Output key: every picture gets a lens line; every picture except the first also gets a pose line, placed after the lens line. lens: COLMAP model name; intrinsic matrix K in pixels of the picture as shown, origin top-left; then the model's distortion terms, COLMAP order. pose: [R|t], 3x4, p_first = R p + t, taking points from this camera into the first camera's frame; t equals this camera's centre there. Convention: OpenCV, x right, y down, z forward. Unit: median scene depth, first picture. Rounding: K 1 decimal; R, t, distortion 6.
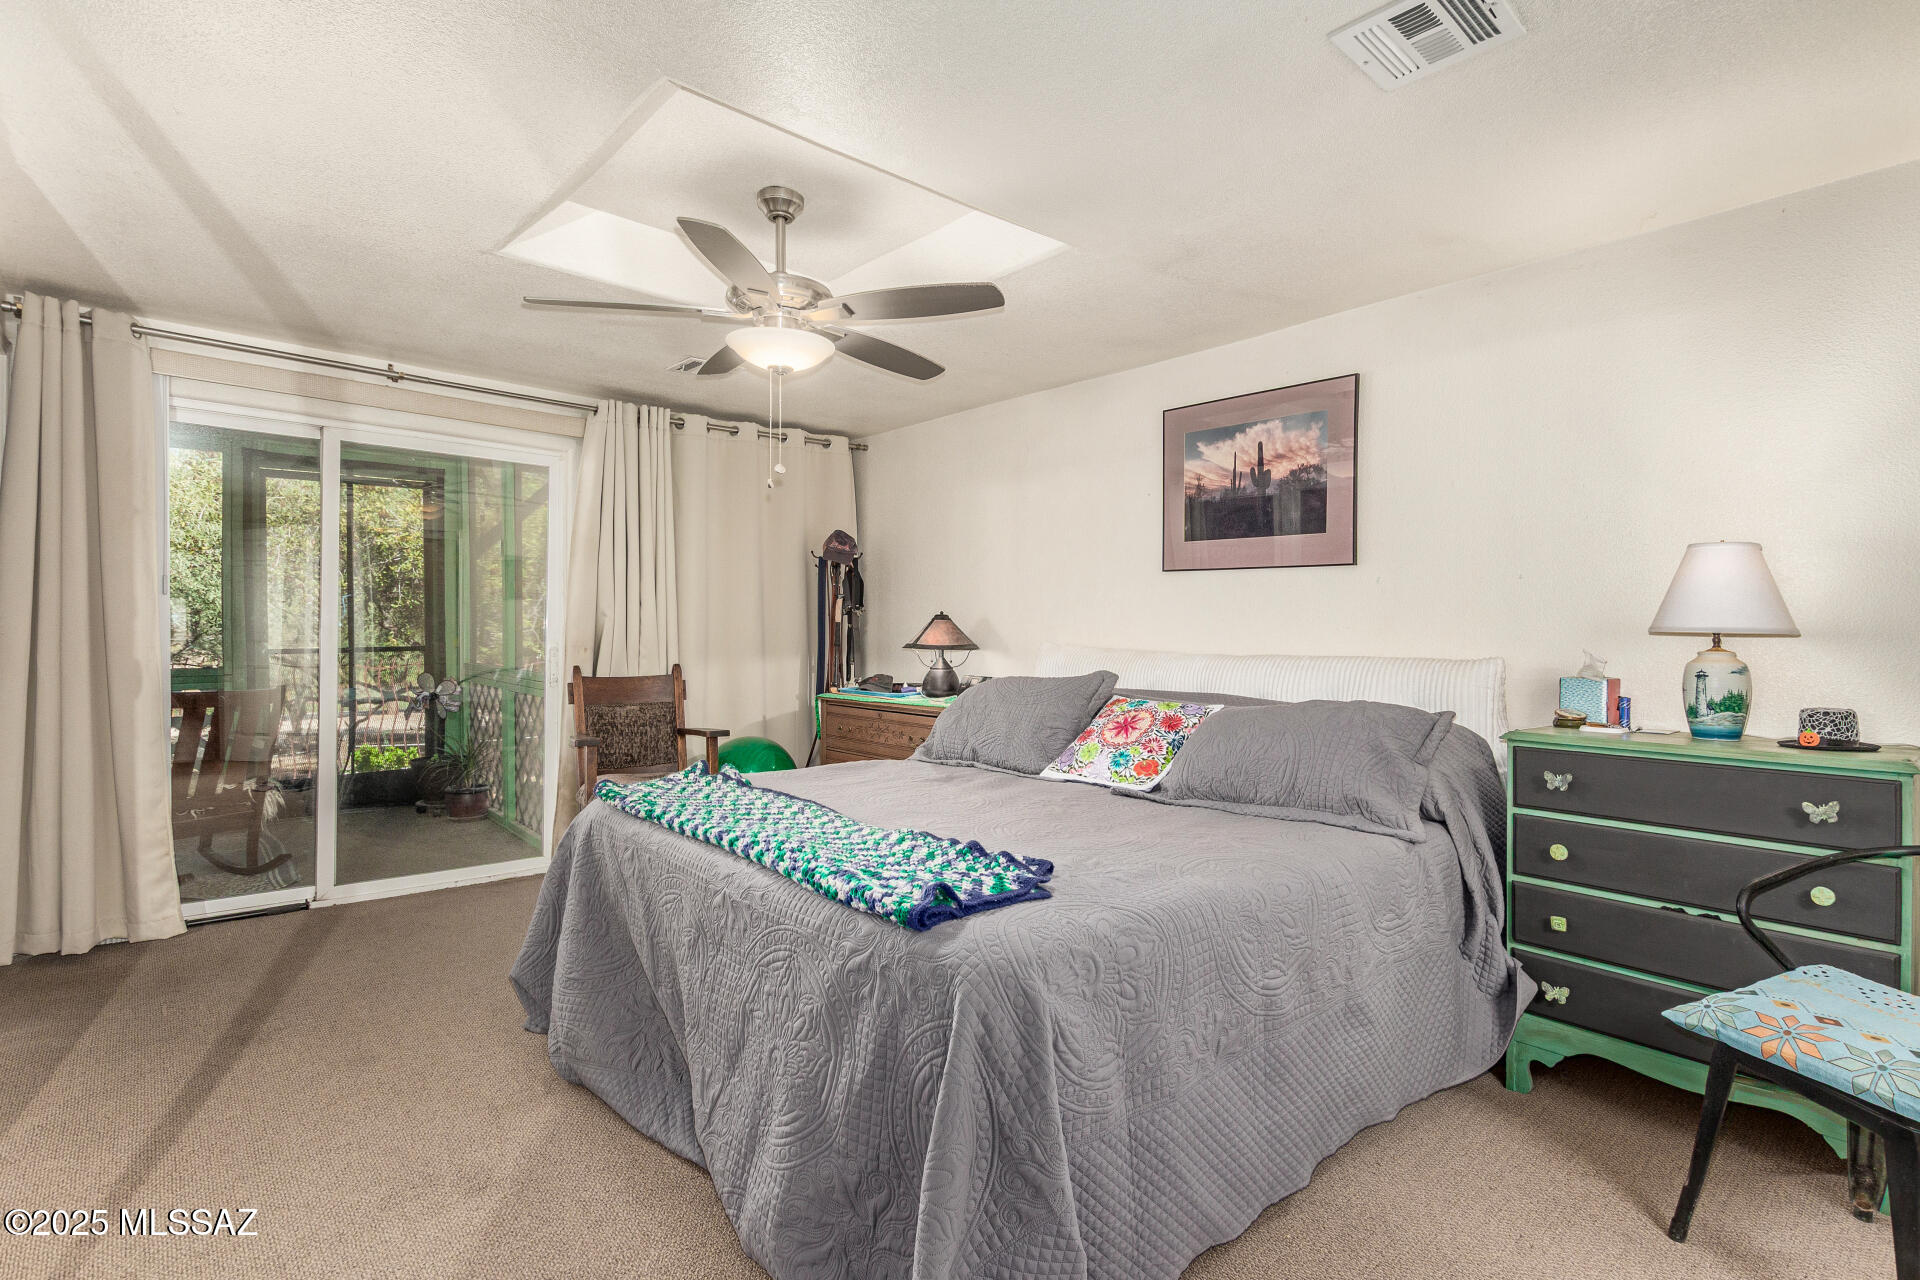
lens RADIAL K [[909.6, 0, 981.7], [0, 909.6, 642.3], [0, 0, 1]] dist [0.001145, 0.000118]
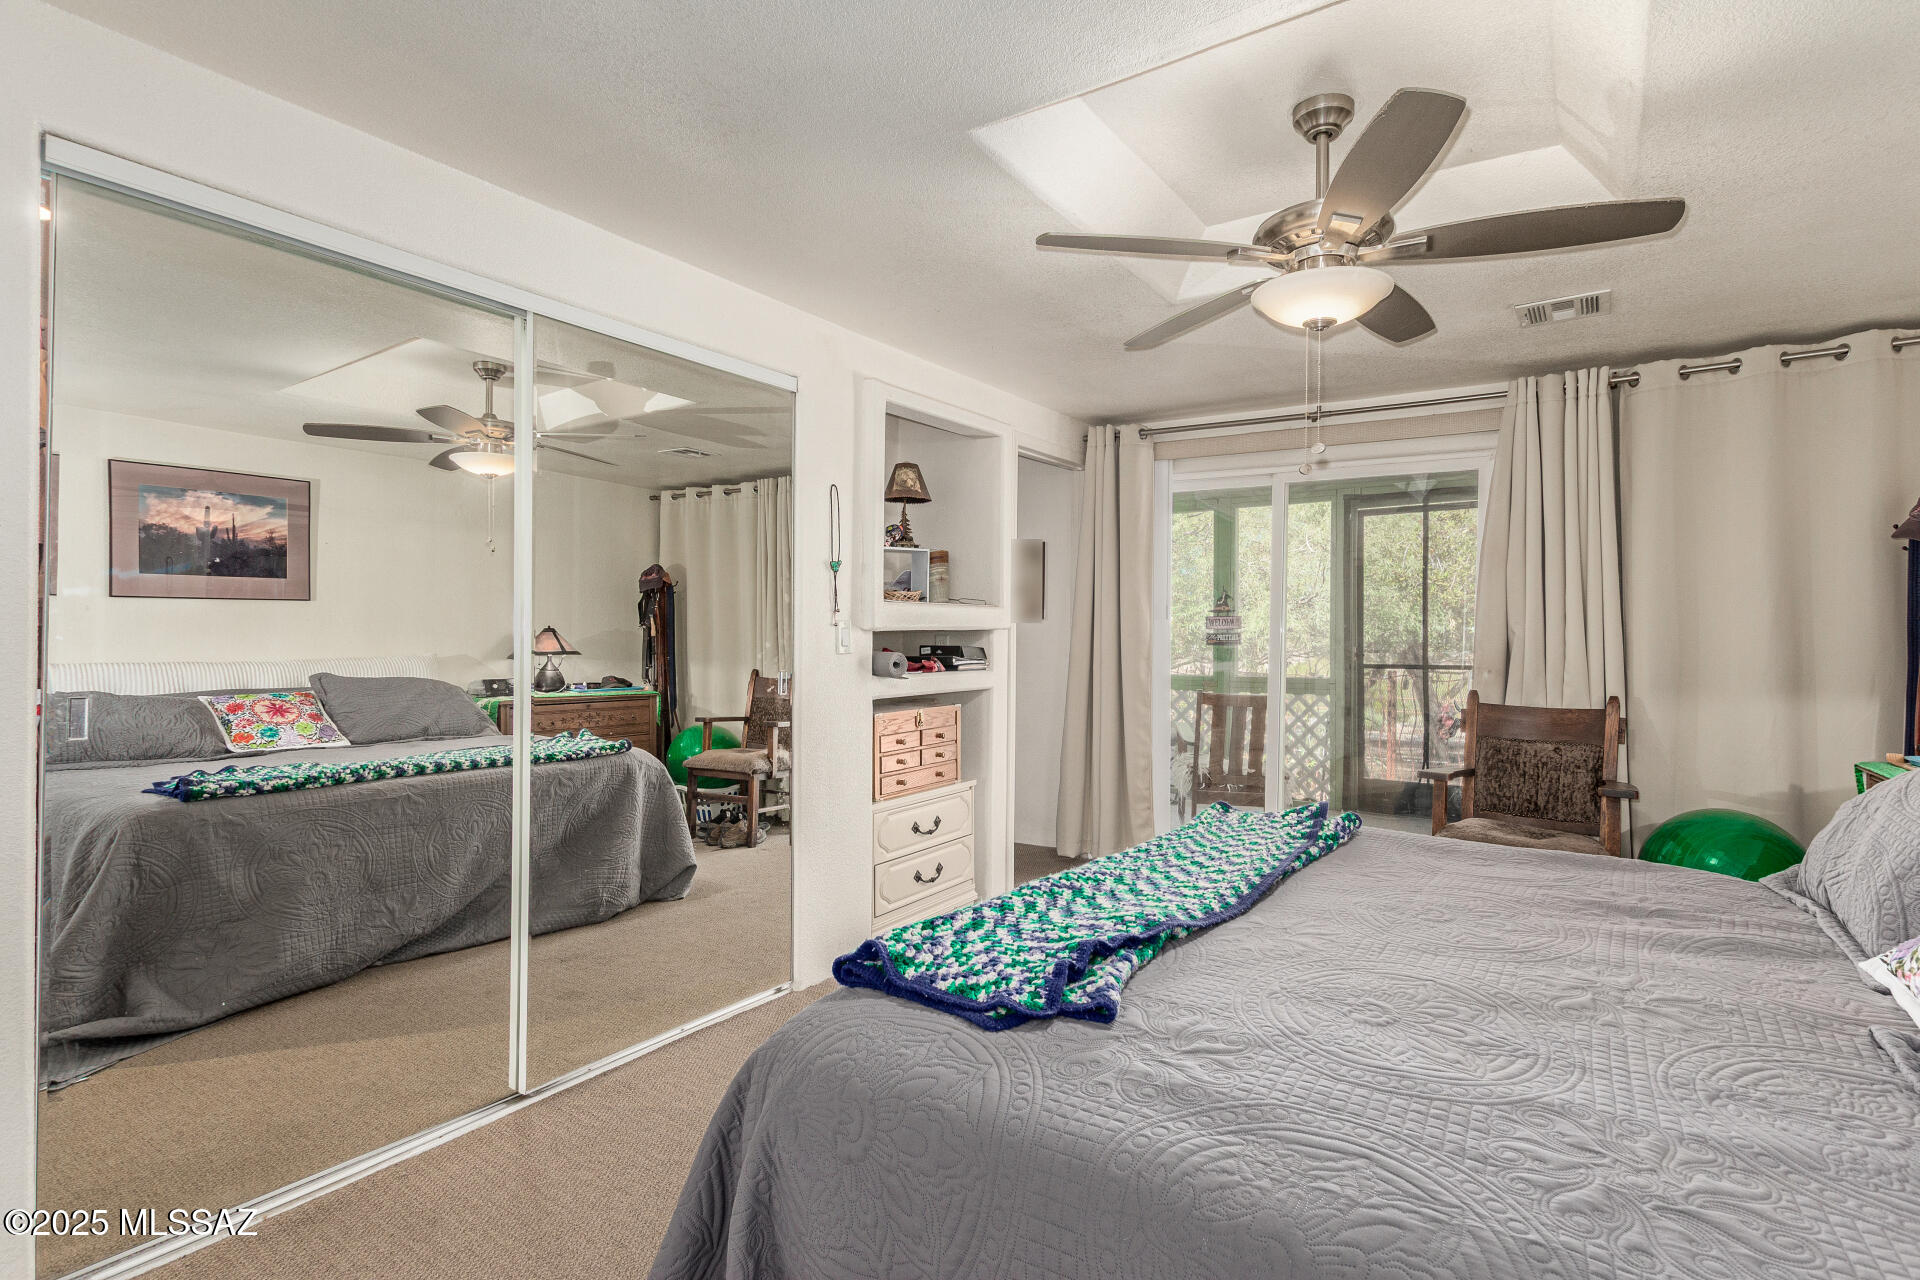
lens RADIAL K [[909.6, 0, 981.7], [0, 909.6, 642.3], [0, 0, 1]] dist [0.001145, 0.000118]
pose [[0.259159, 0.003604, -0.965828, 1.407264], [-0.025478, 0.999671, -0.003107, -0.028802], [0.965498, 0.025412, 0.259166, 1.518129]]
